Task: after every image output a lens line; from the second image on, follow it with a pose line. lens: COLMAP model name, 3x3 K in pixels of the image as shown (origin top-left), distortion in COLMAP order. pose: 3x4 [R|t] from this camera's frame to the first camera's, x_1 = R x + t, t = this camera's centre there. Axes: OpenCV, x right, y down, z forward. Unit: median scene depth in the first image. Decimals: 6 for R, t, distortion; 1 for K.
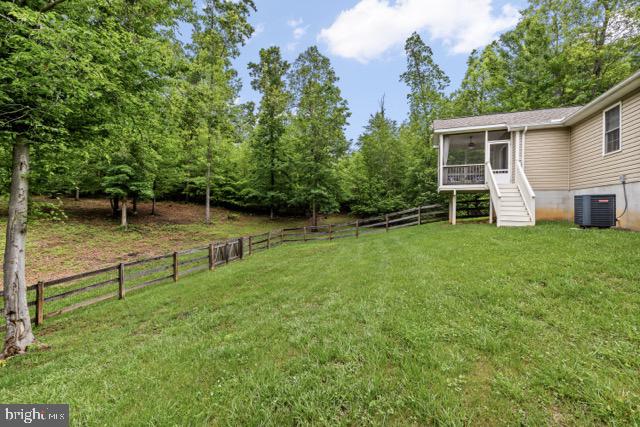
lens RADIAL K [[274.1, 0, 321.0], [0, 274.1, 203.2], [0, 0, 1]] dist [0.004749, 0.000541]
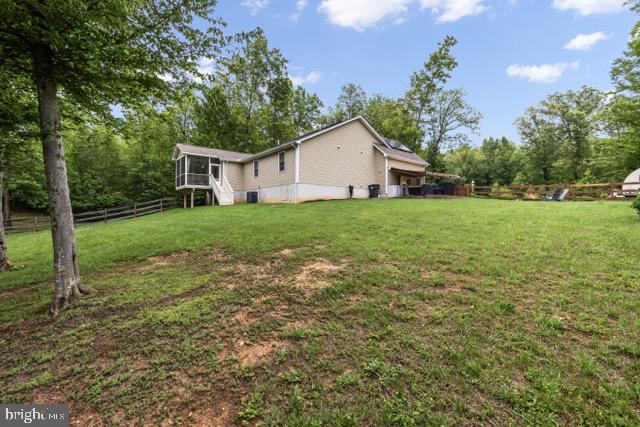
lens RADIAL K [[274.1, 0, 319.9], [0, 274.1, 211.9], [0, 0, 1]] dist [0.004749, 0.000541]
pose [[0.484549, -0.010741, 0.874698, -0.695868], [-0.003335, 0.999895, 0.014126, 0.082470], [-0.874758, -0.009762, 0.484462, -0.595824]]
